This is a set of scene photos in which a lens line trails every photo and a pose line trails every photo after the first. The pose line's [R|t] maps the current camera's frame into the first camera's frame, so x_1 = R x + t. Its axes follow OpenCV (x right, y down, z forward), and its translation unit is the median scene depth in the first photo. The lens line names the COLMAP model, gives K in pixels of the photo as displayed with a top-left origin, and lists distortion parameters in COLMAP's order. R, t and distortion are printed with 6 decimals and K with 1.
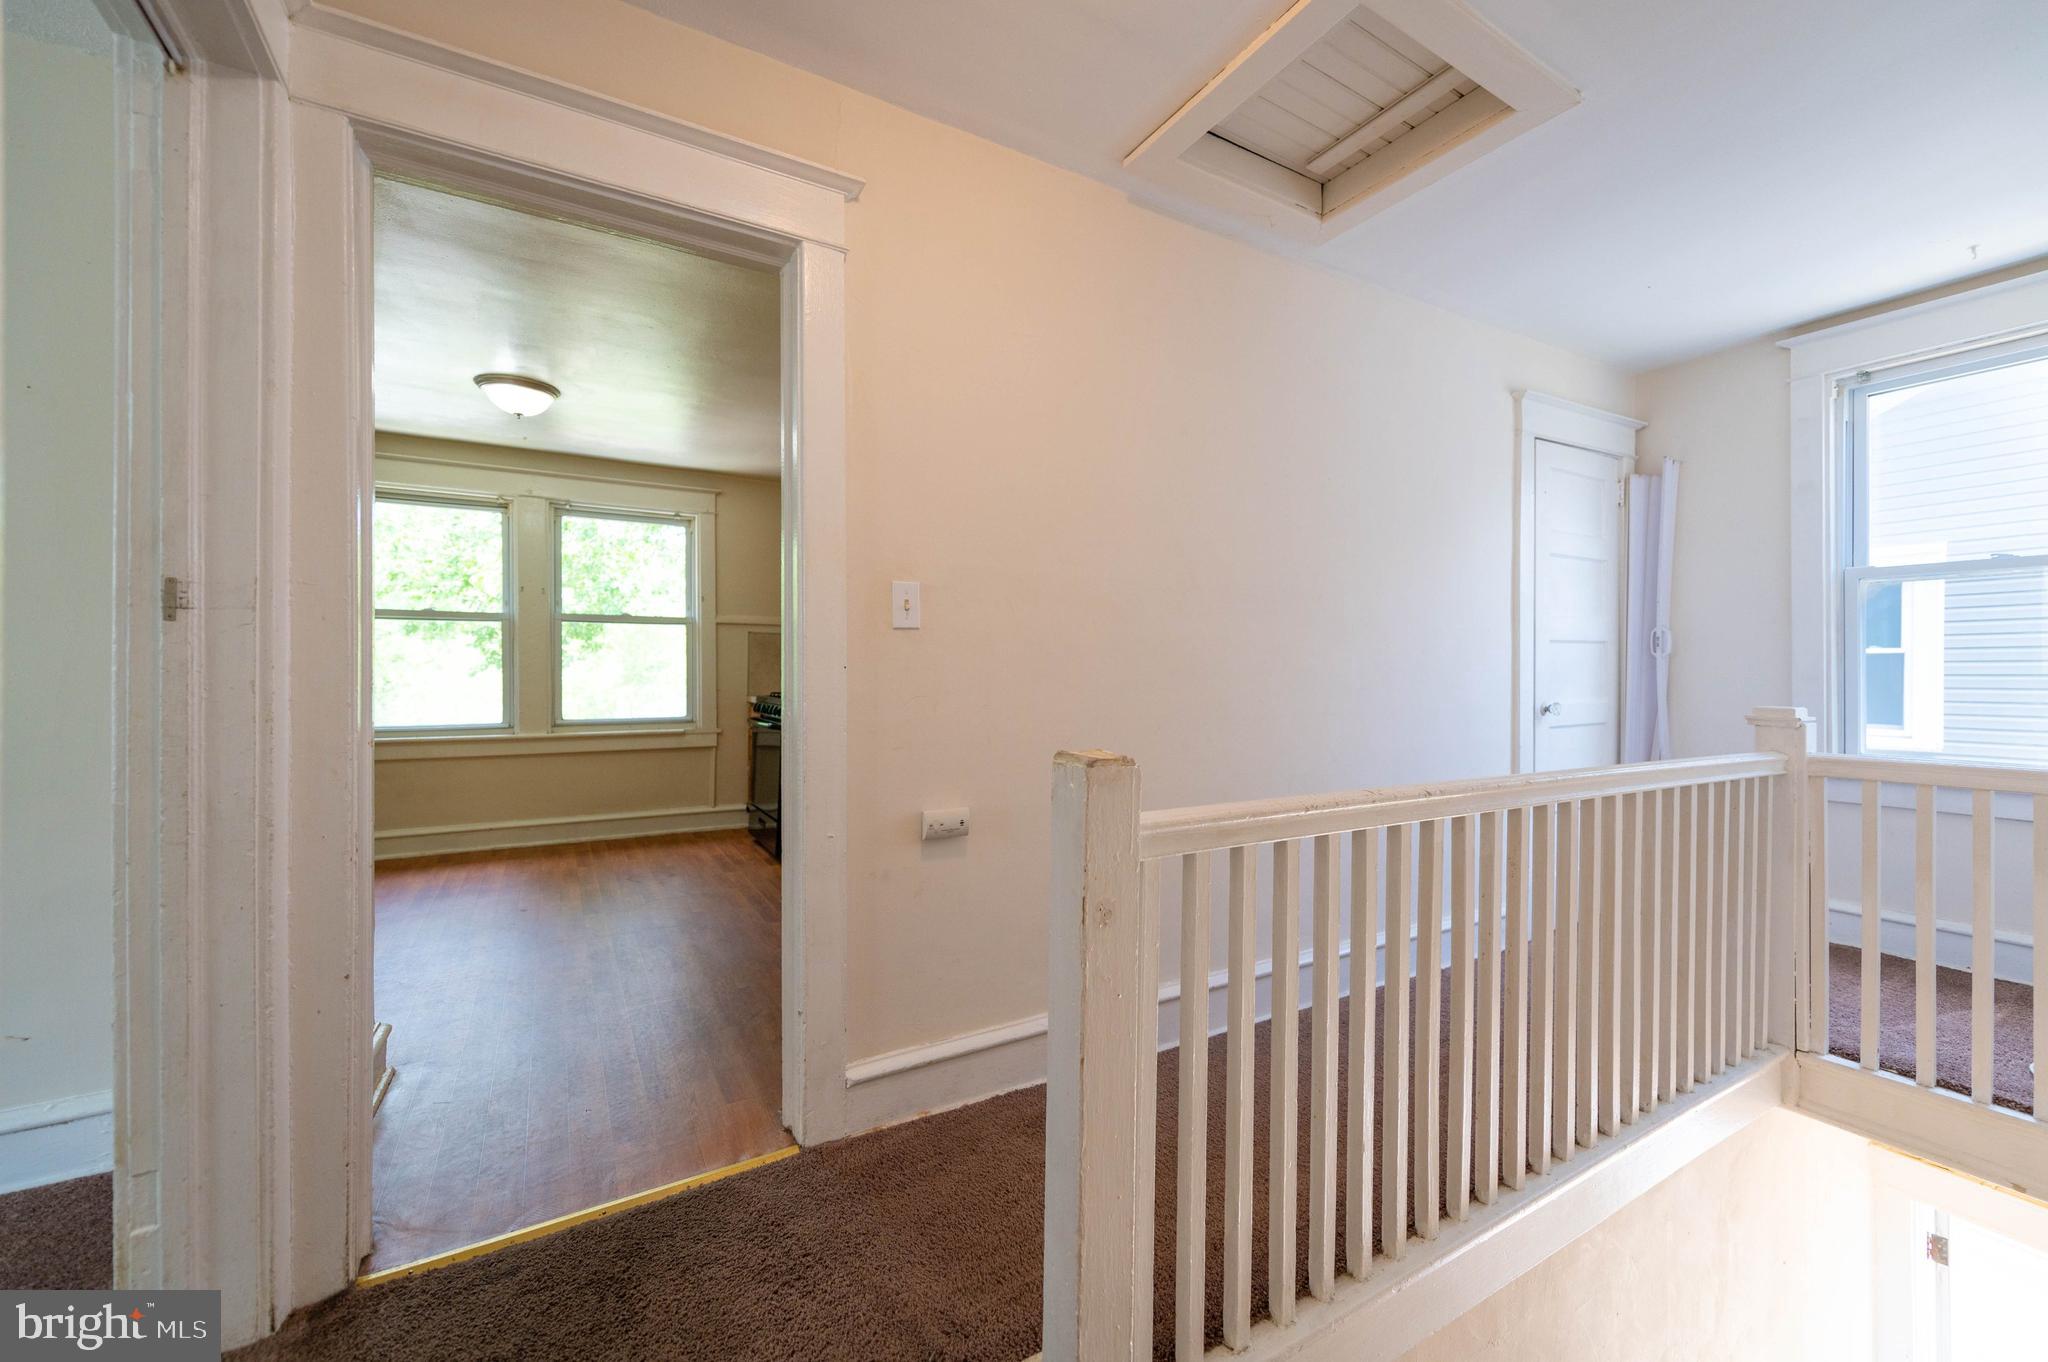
lens RADIAL K [[802.3, 0, 1033.6], [0, 802.3, 675.1], [0, 0, 1]] dist [0.018790, -0.005563]
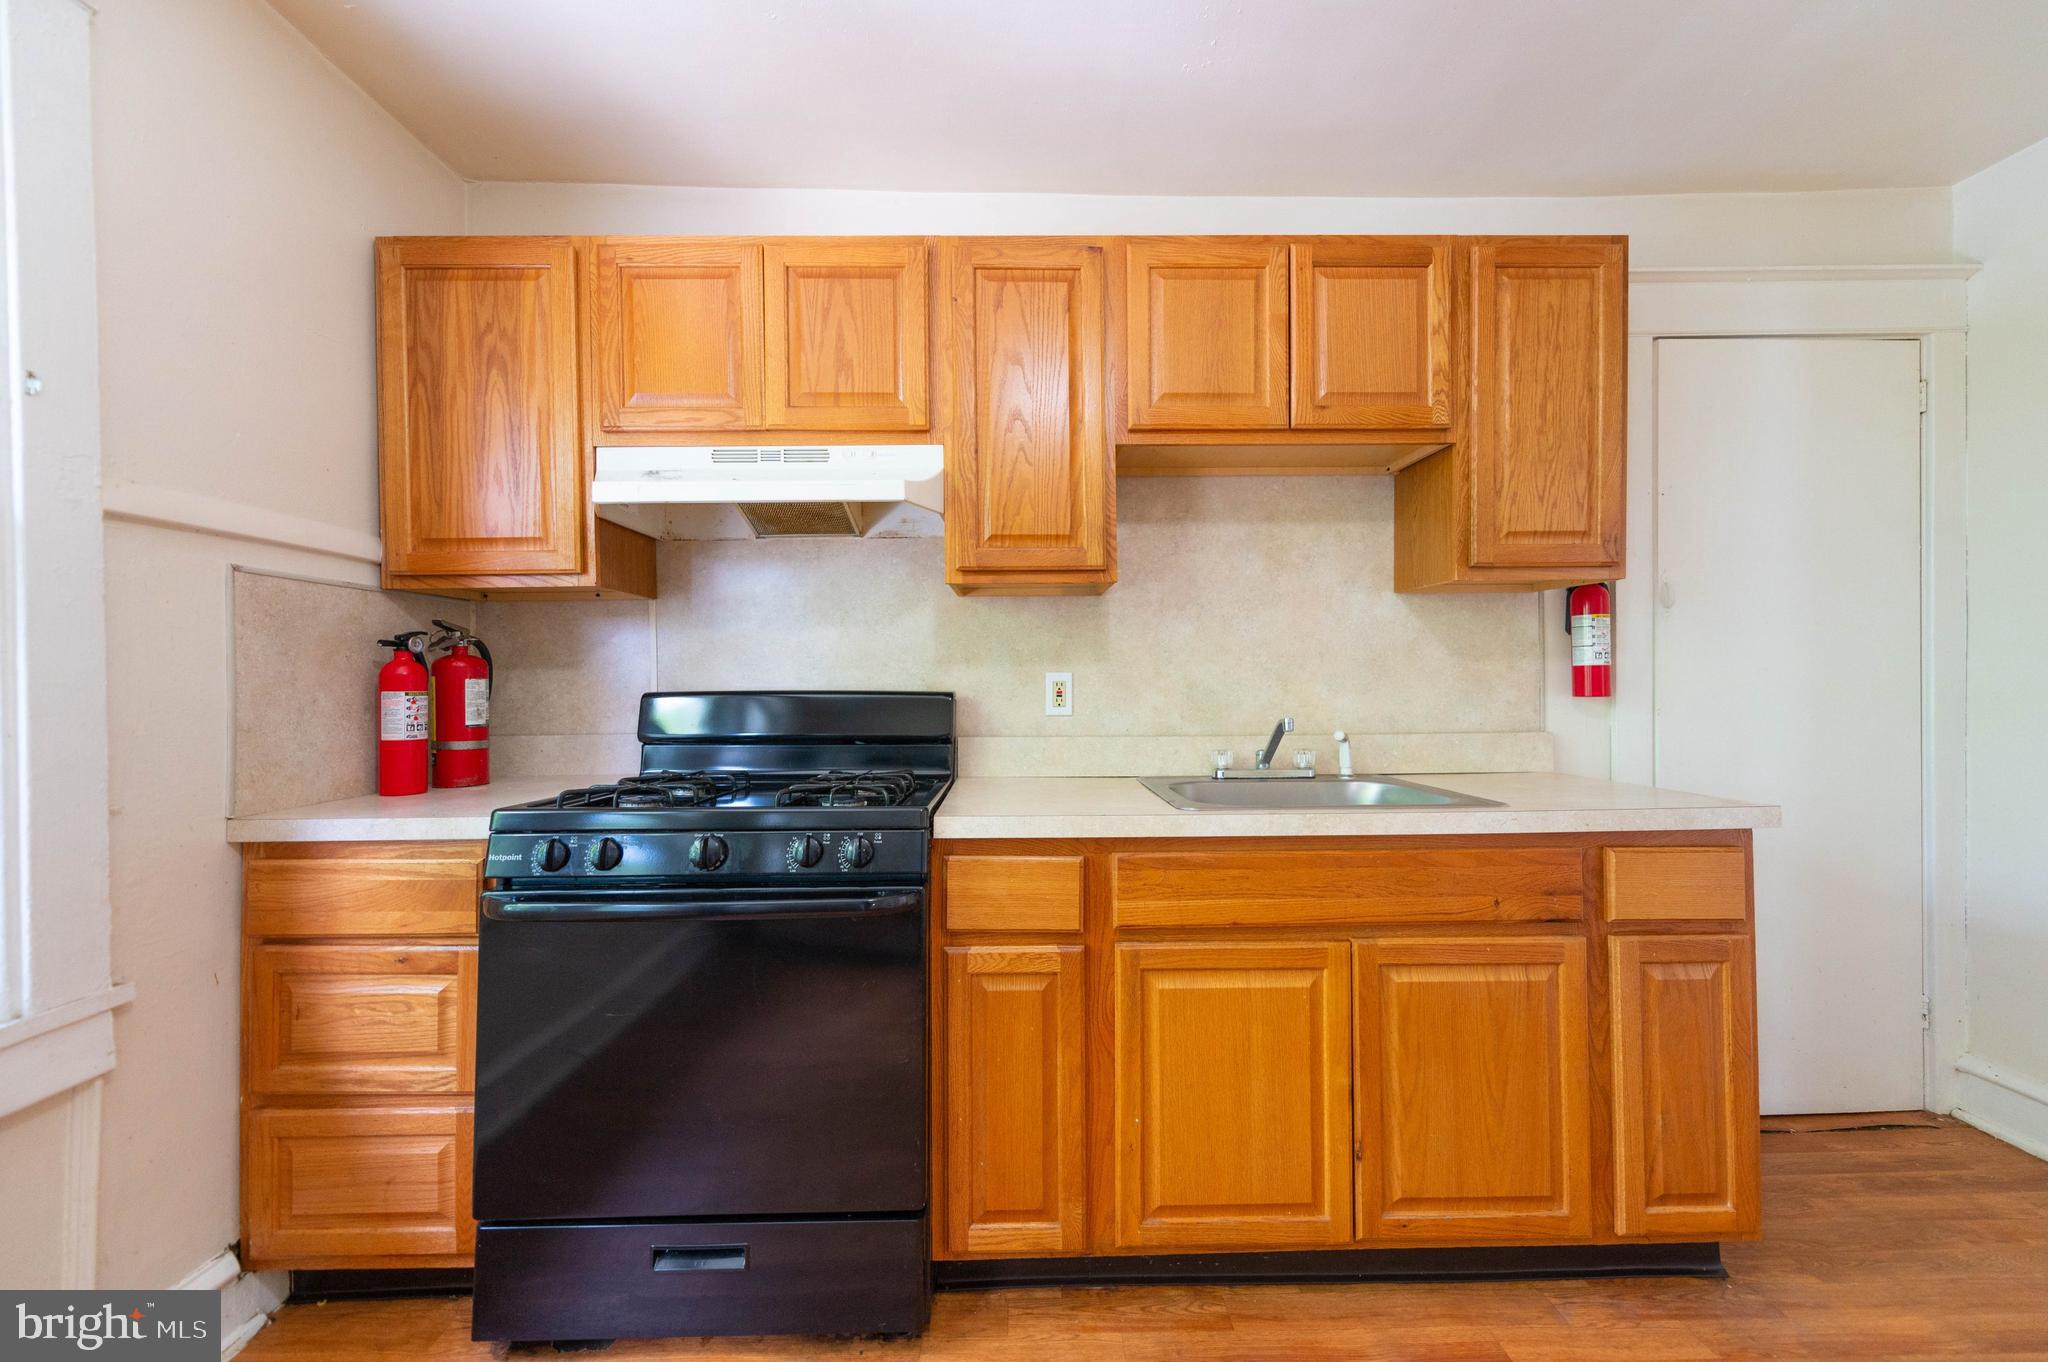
lens RADIAL K [[796.7, 0, 1023.4], [0, 796.7, 678.1], [0, 0, 1]] dist [0.017374, -0.005468]
pose [[0.490262, -0.008279, 0.871536, -0.771950], [0.010655, 0.999937, 0.003506, -0.028478], [-0.871510, 0.007568, 0.490319, 1.121368]]
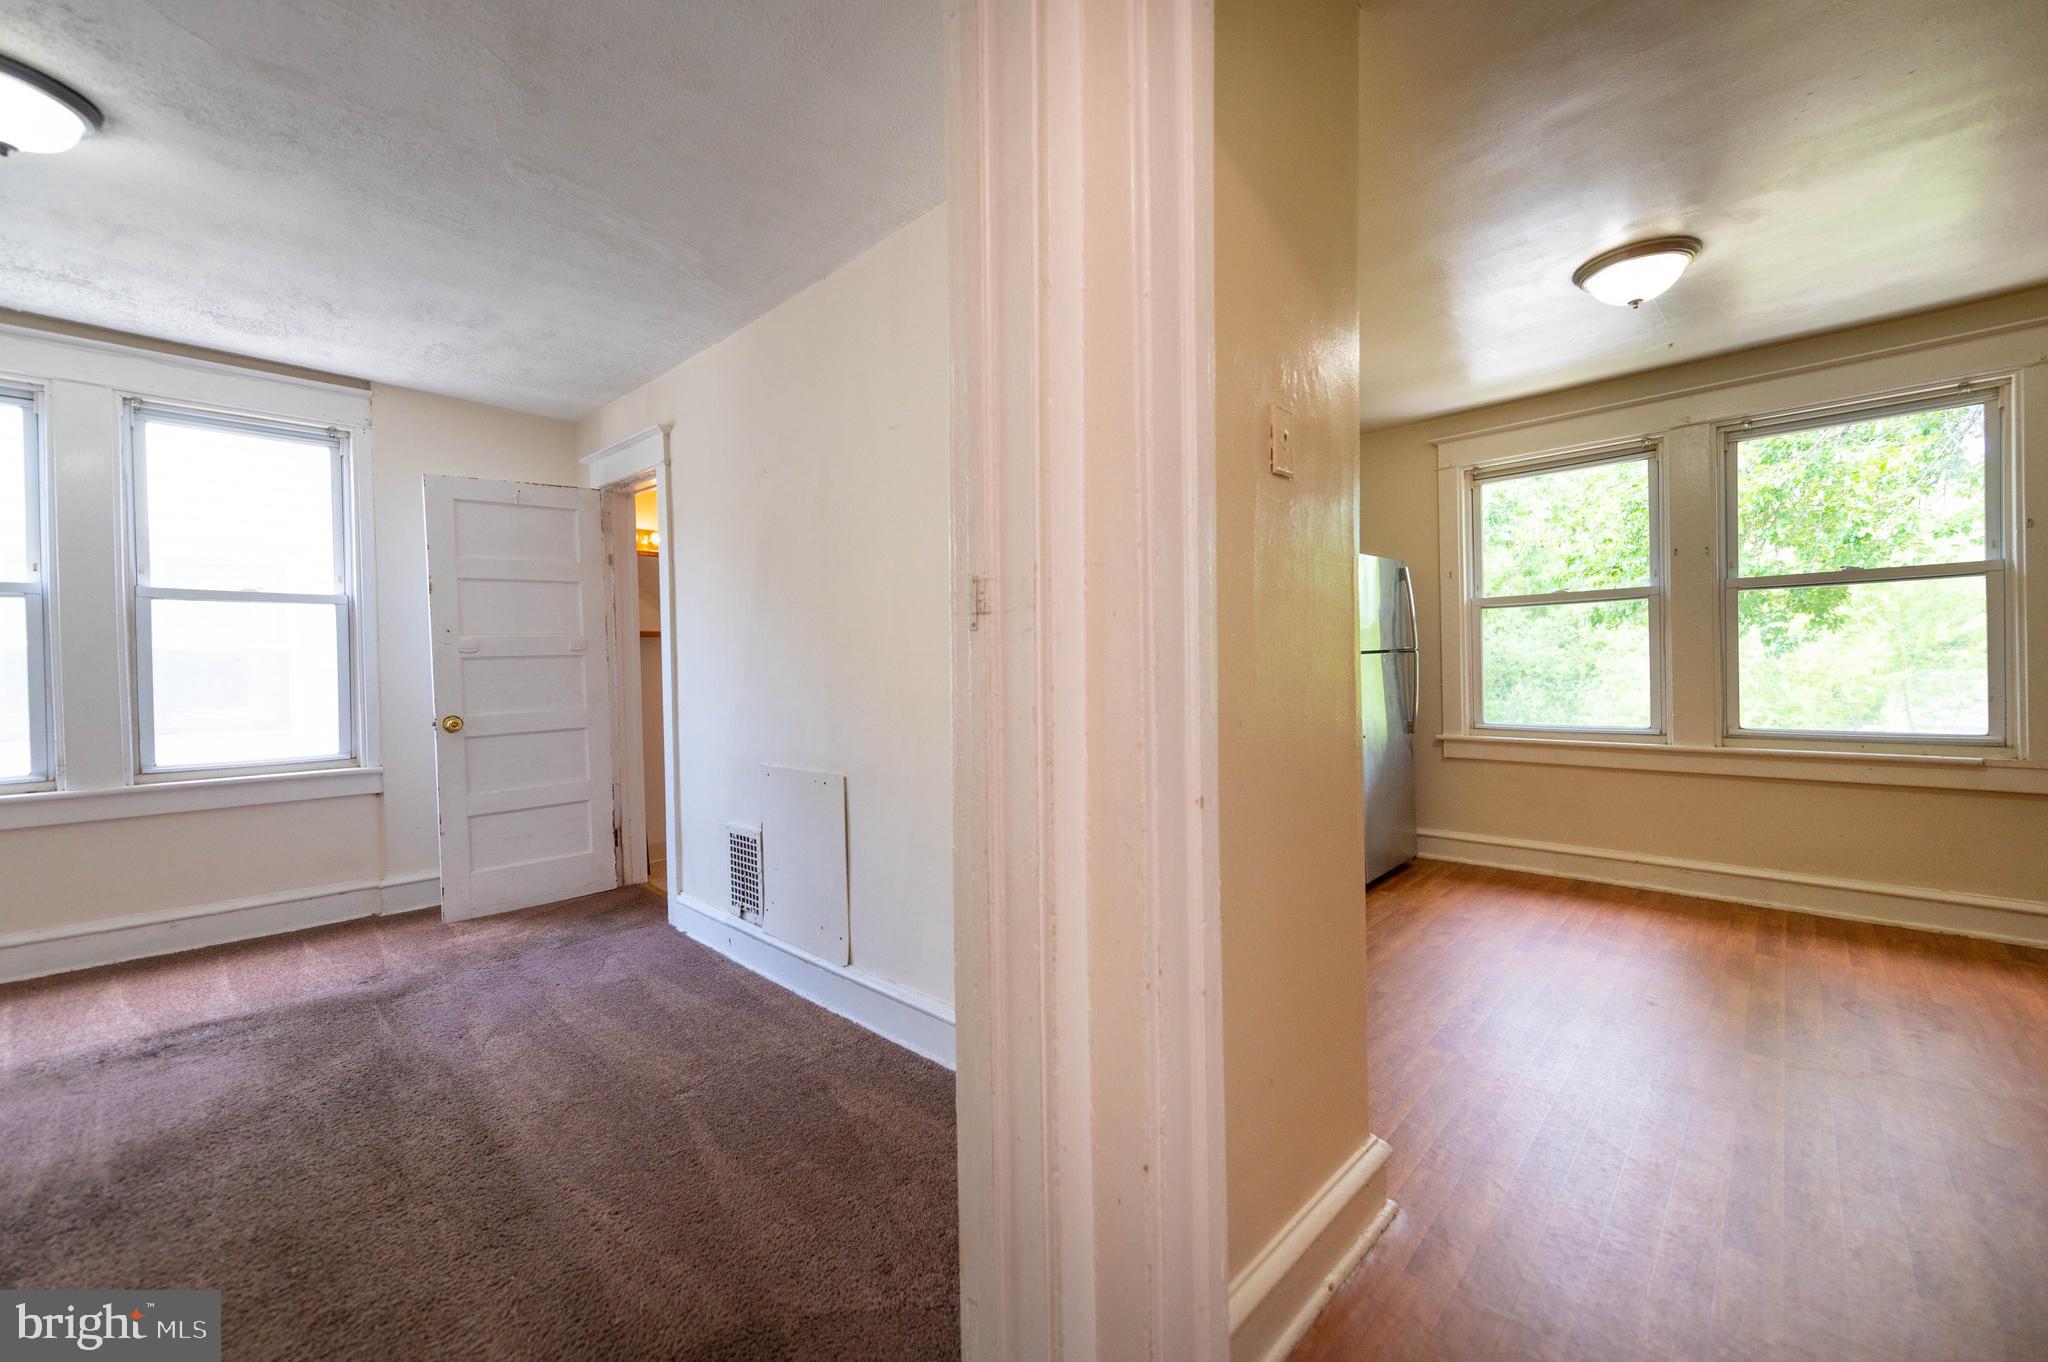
lens RADIAL K [[802.3, 0, 1033.6], [0, 802.3, 675.1], [0, 0, 1]] dist [0.018790, -0.005563]
pose [[0.278183, 0.002574, -0.960525, -0.110268], [0.015845, 0.999848, 0.007268, -0.010640], [0.960397, -0.017241, 0.278100, 0.318878]]
